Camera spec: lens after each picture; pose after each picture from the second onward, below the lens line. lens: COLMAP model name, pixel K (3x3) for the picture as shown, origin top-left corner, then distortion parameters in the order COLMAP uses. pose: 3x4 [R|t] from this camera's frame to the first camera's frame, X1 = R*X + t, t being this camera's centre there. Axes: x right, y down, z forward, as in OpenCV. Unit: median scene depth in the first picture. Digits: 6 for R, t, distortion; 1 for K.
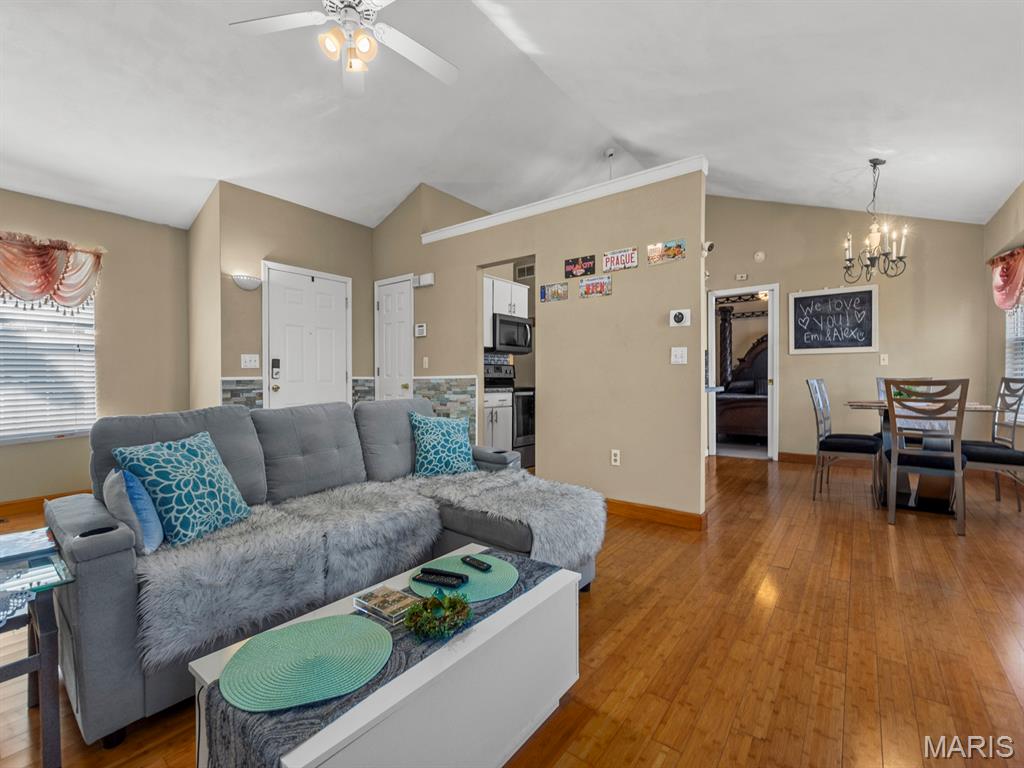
lens RADIAL K [[457.0, 0, 508.3], [0, 457.0, 380.2], [0, 0, 1]] dist [0.003394, -0.002626]
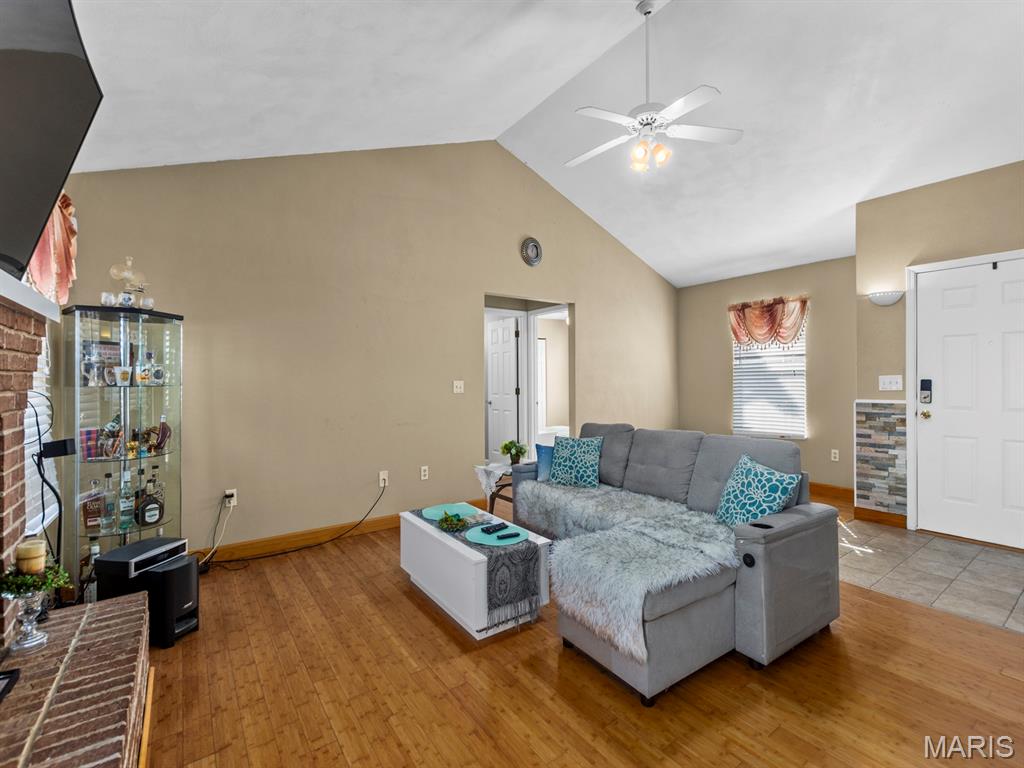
lens RADIAL K [[457.0, 0, 508.1], [0, 457.0, 381.0], [0, 0, 1]] dist [0.003394, -0.002626]
pose [[-0.293777, 0.010049, -0.955821, 0.525518], [0.003803, 0.999949, 0.009344, -0.056027], [0.955867, -0.000890, -0.293800, 0.531928]]
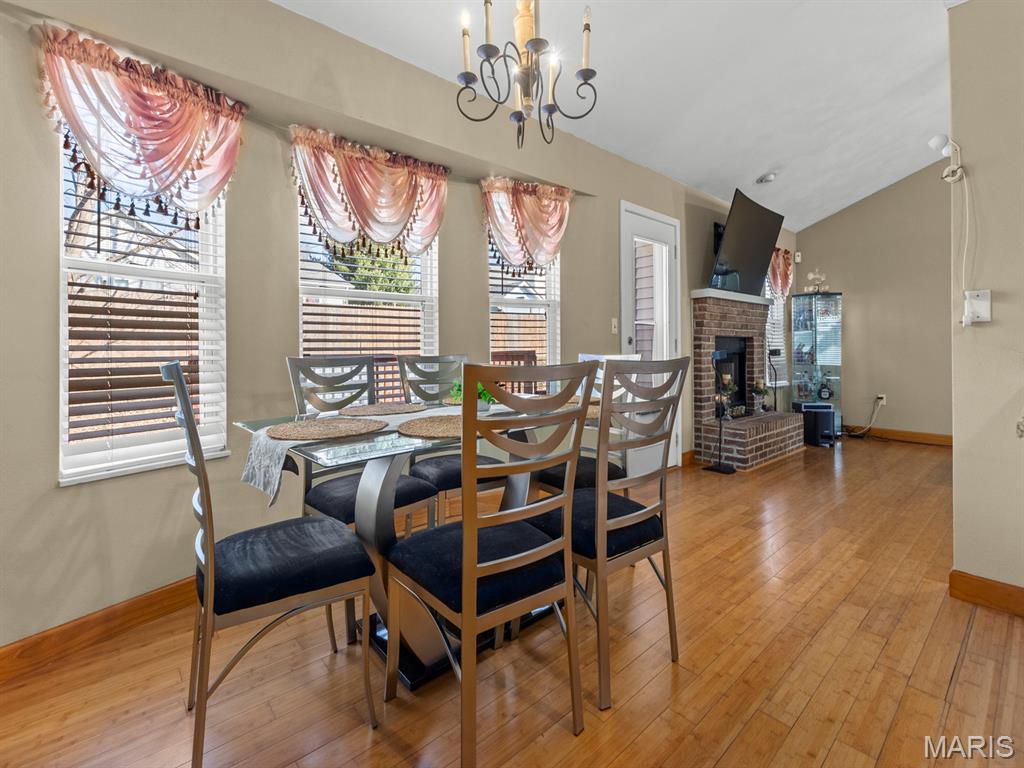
lens RADIAL K [[452.8, 0, 501.8], [0, 452.8, 348.0], [0, 0, 1]] dist [0.004736, -0.000173]
pose [[-0.975696, 0.013822, 0.218694, 0.659648], [0.014268, 0.999898, 0.000457, -0.009374], [-0.218666, 0.003567, -0.975793, 1.281177]]
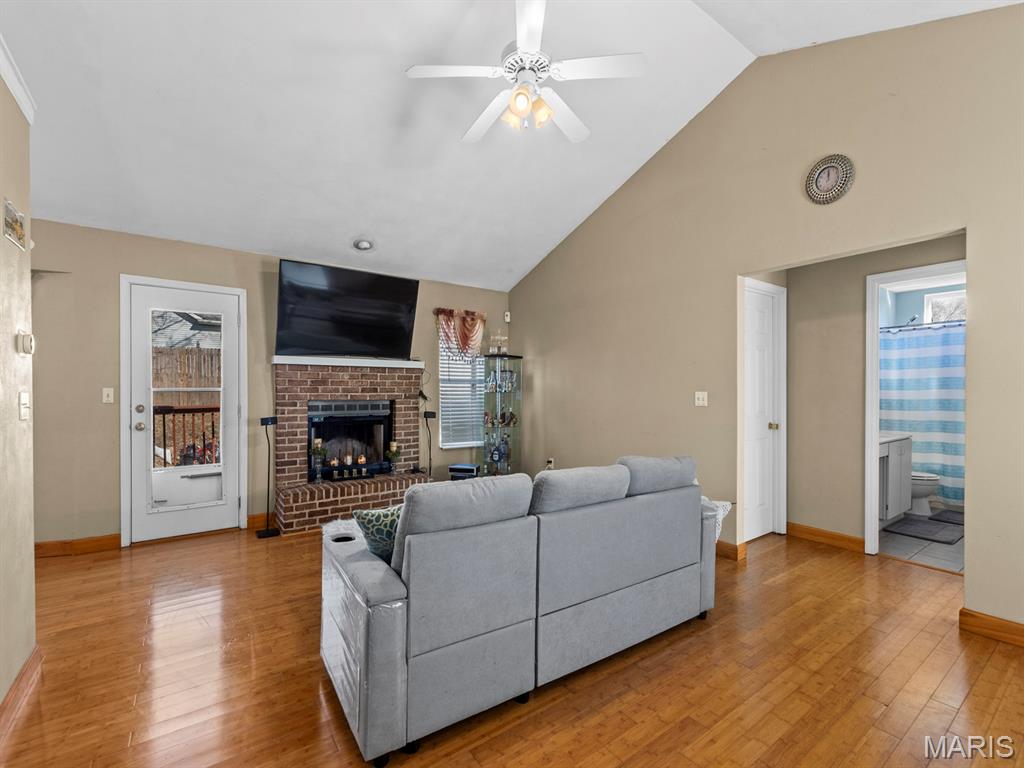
lens RADIAL K [[457.0, 0, 516.0], [0, 457.0, 394.0], [0, 0, 1]] dist [0.003394, -0.002626]
pose [[-0.958970, 0.000244, 0.283507, -0.323571], [0.004121, 0.999906, 0.013078, -0.055703], [-0.283477, 0.013710, -0.958881, 1.054595]]
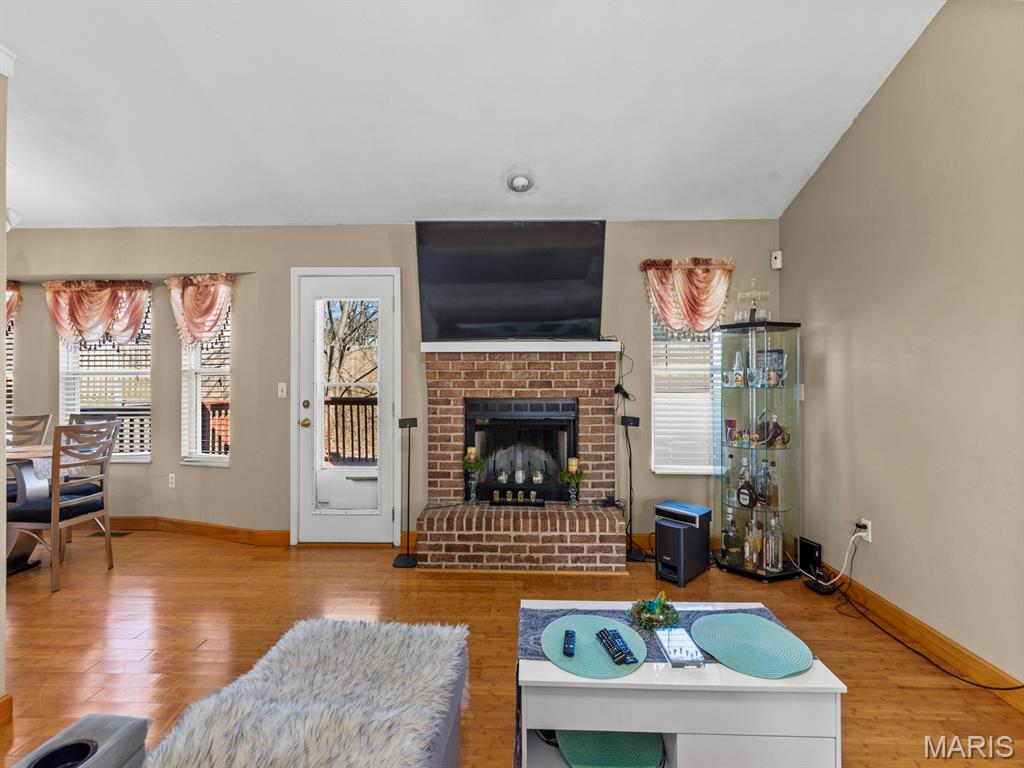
lens RADIAL K [[457.0, 0, 509.5], [0, 457.0, 376.2], [0, 0, 1]] dist [0.003394, -0.002626]
pose [[-0.582144, 0.011423, 0.813005, -0.292131], [0.009489, 0.999929, -0.007255, -0.061003], [-0.813030, 0.003491, -0.582211, 0.607044]]
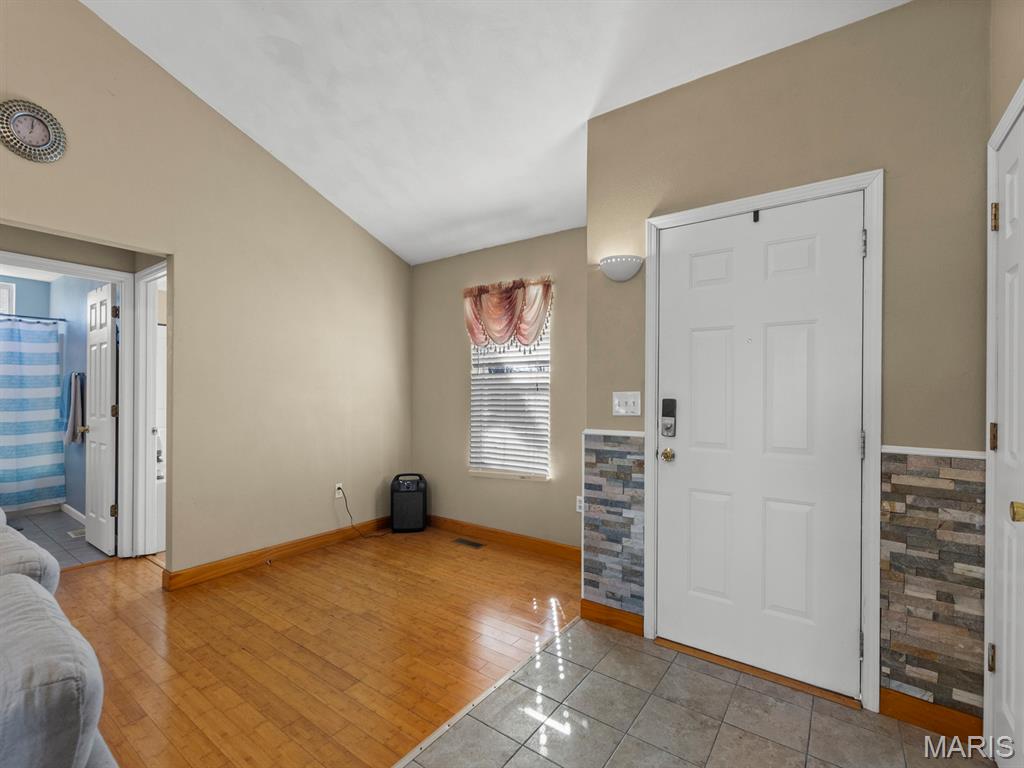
lens RADIAL K [[457.0, 0, 517.2], [0, 457.0, 394.3], [0, 0, 1]] dist [0.003394, -0.002626]
pose [[0.033762, 0.007415, -0.999402, 0.005978], [-0.011339, 0.999911, 0.007035, -0.055229], [0.999366, 0.011095, 0.033843, 0.832164]]
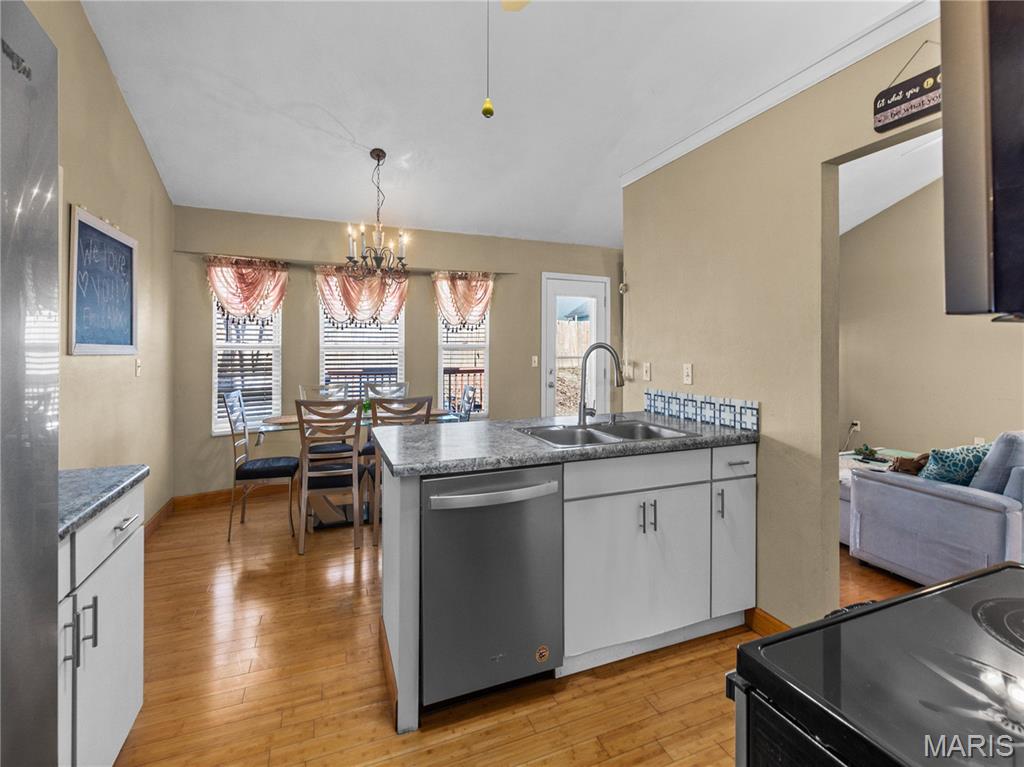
lens RADIAL K [[457.0, 0, 503.8], [0, 457.0, 352.2], [0, 0, 1]] dist [0.003394, -0.002626]
pose [[-0.852246, 0.003679, 0.523129, 0.103174], [0.006198, 0.999976, 0.003065, -0.072234], [-0.523105, 0.005854, -0.852248, 1.481851]]
